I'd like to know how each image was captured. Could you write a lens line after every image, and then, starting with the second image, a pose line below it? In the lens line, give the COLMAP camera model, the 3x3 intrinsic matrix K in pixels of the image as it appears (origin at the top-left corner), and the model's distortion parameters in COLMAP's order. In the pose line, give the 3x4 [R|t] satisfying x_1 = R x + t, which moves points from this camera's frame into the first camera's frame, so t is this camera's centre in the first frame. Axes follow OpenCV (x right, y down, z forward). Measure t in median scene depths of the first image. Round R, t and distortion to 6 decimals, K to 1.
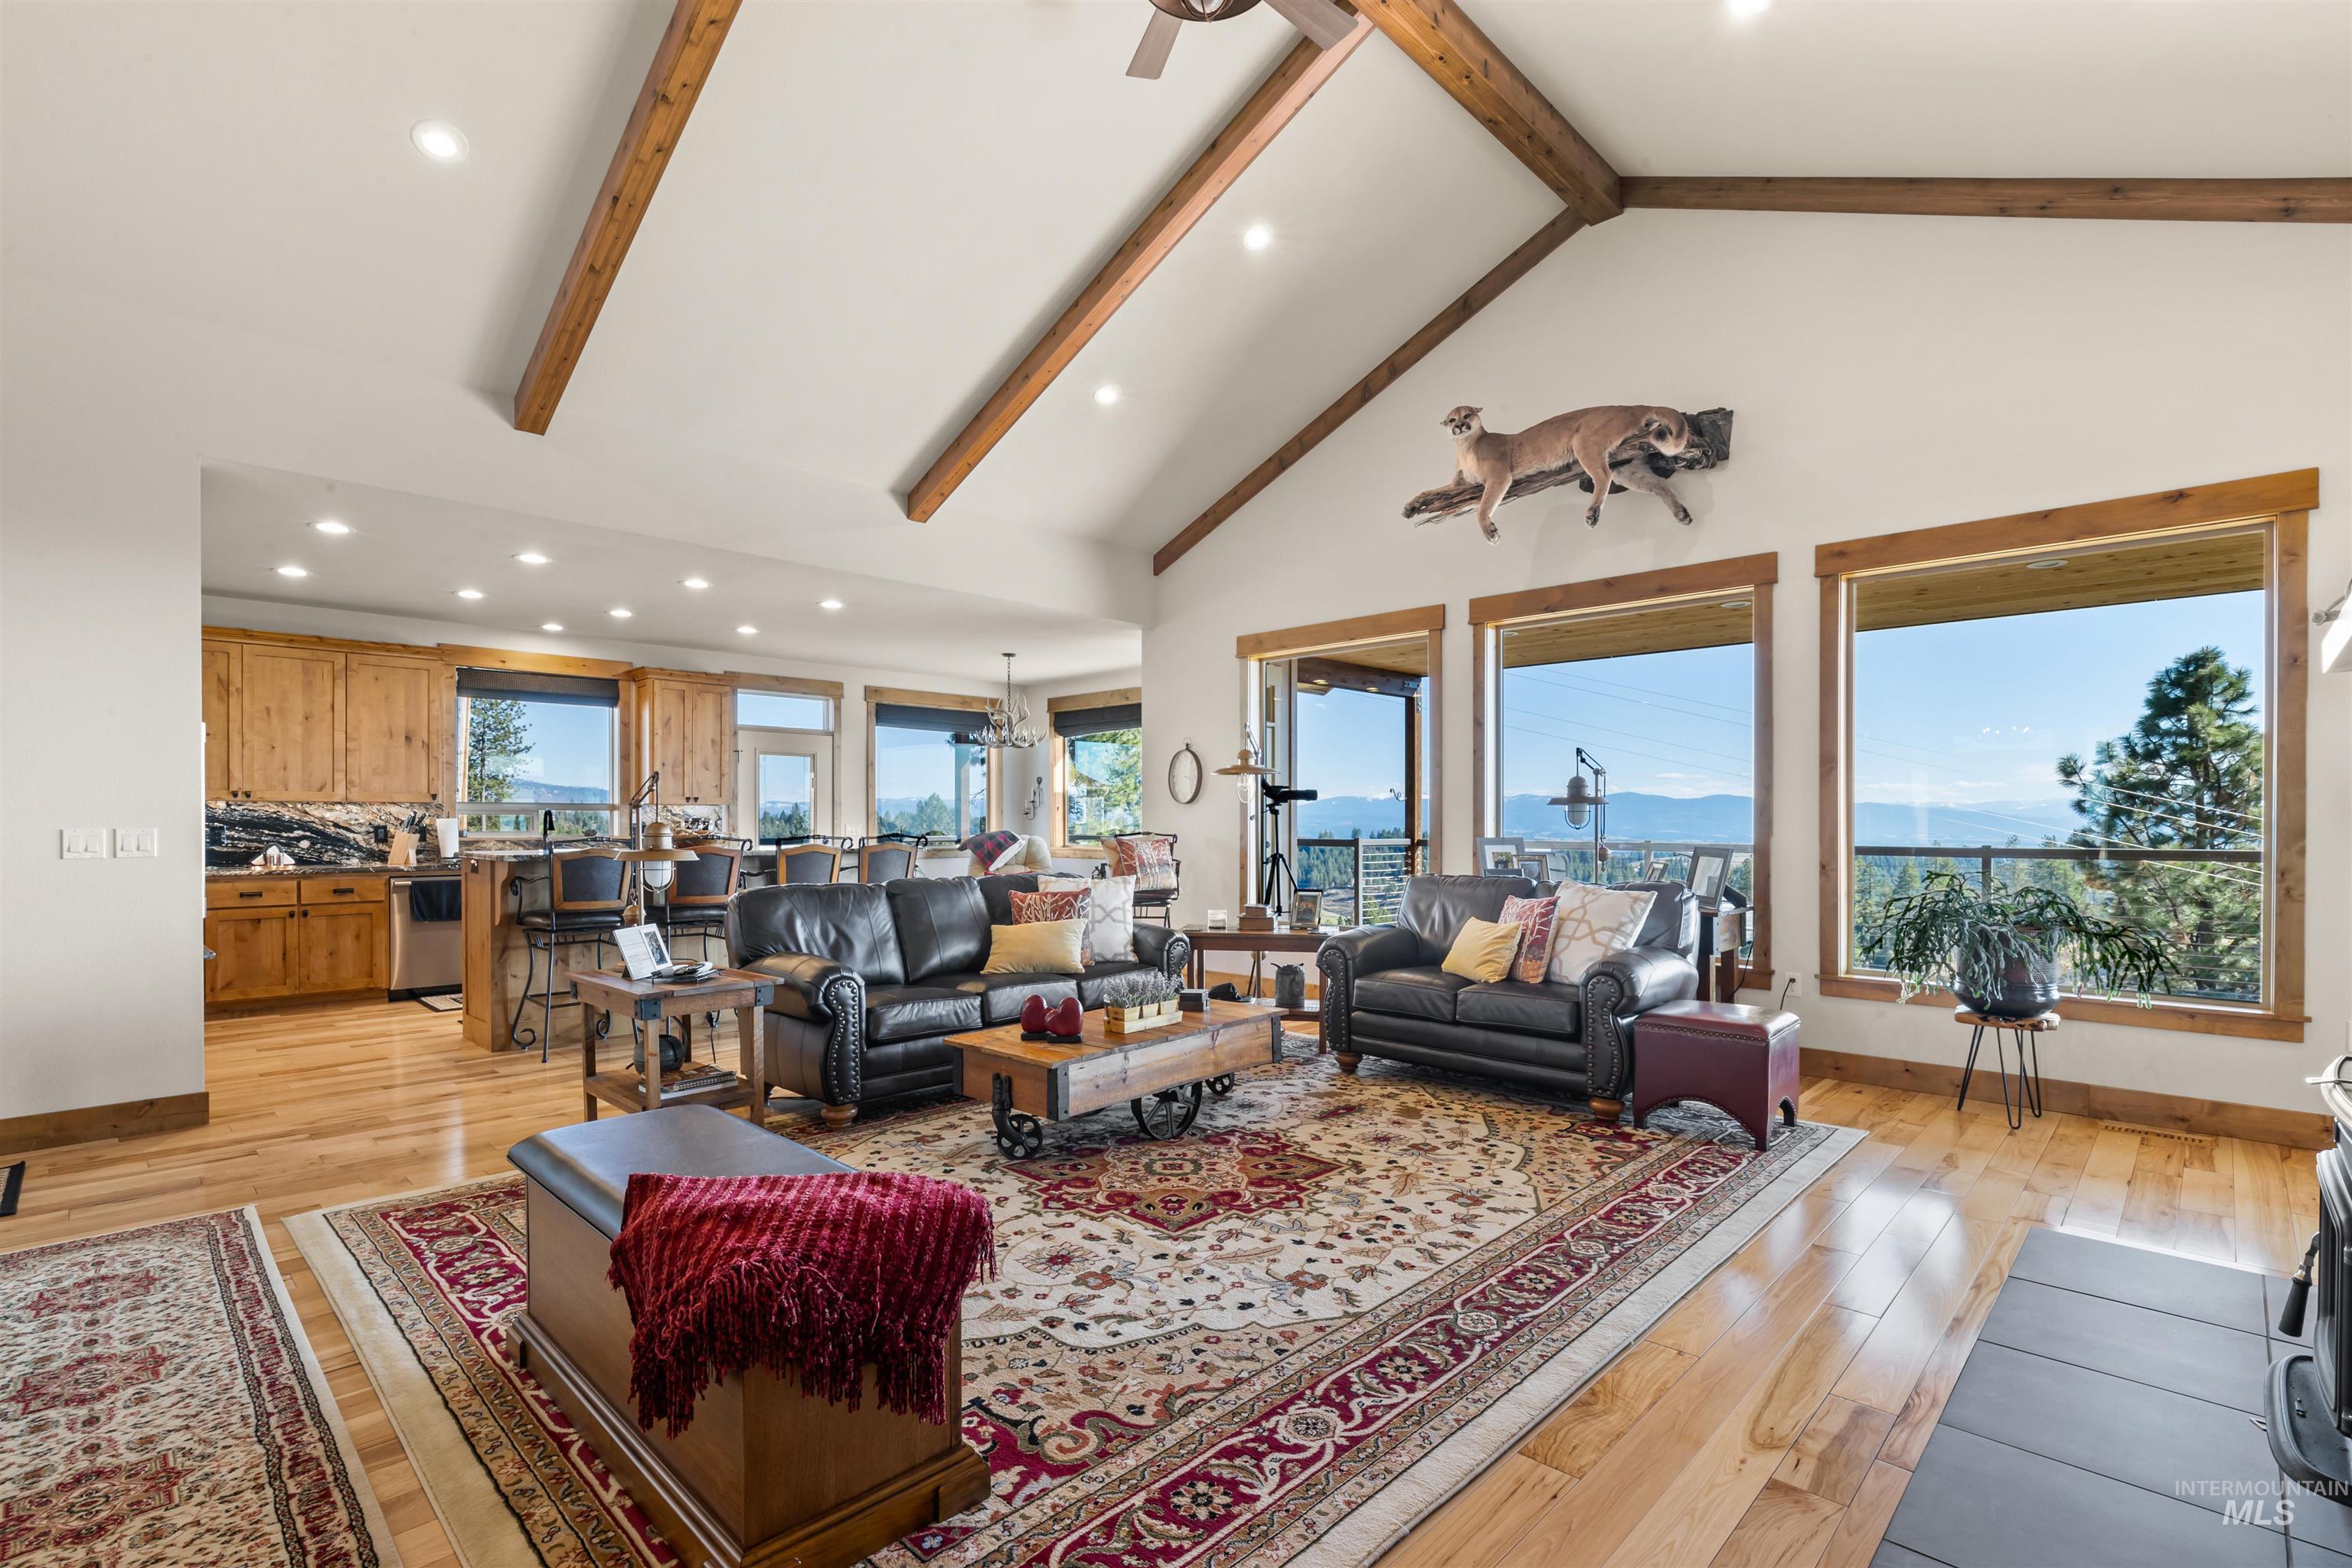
lens RADIAL K [[1076.7, 0, 1175.8], [0, 1076.7, 826.1], [0, 0, 1]] dist [-0.004769, -0.000208]
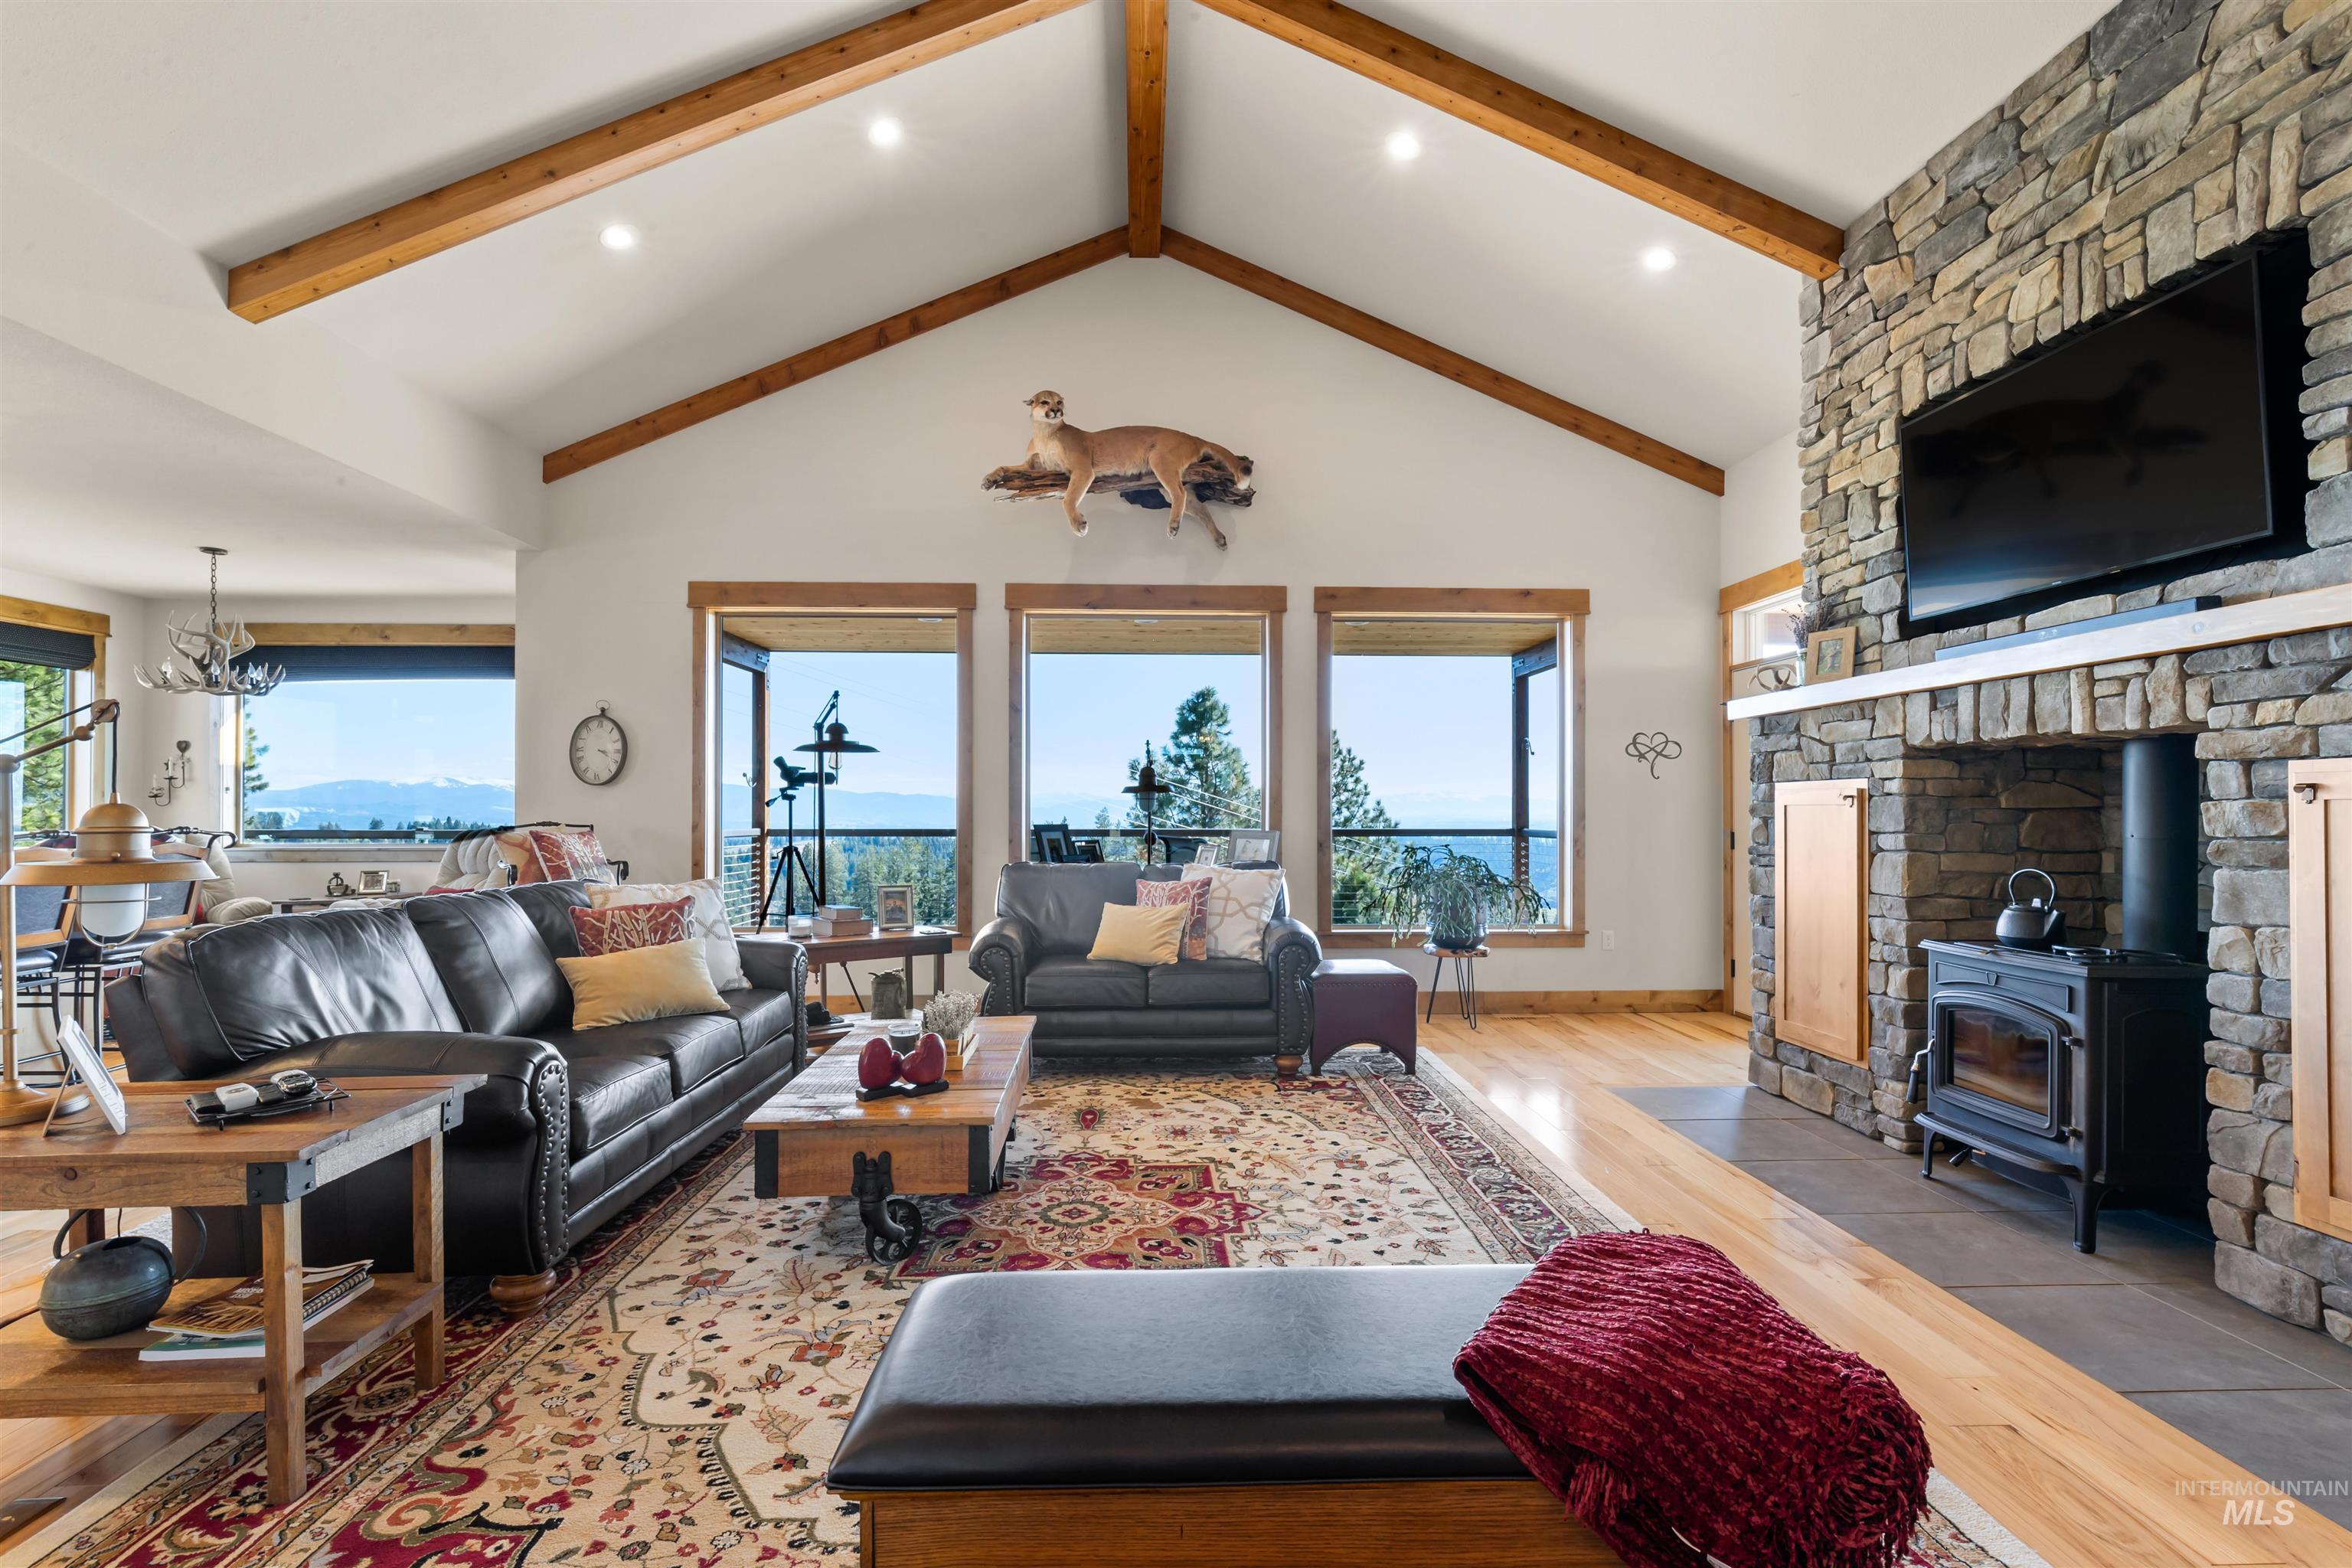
lens RADIAL K [[1076.7, 0, 1173.9], [0, 1076.7, 798.4], [0, 0, 1]] dist [-0.004769, -0.000208]
pose [[0.691504, 0.008862, 0.722318, -0.416062], [0.002423, 0.999891, -0.014587, 0.001756], [-0.722368, 0.011837, 0.691407, 0.261477]]
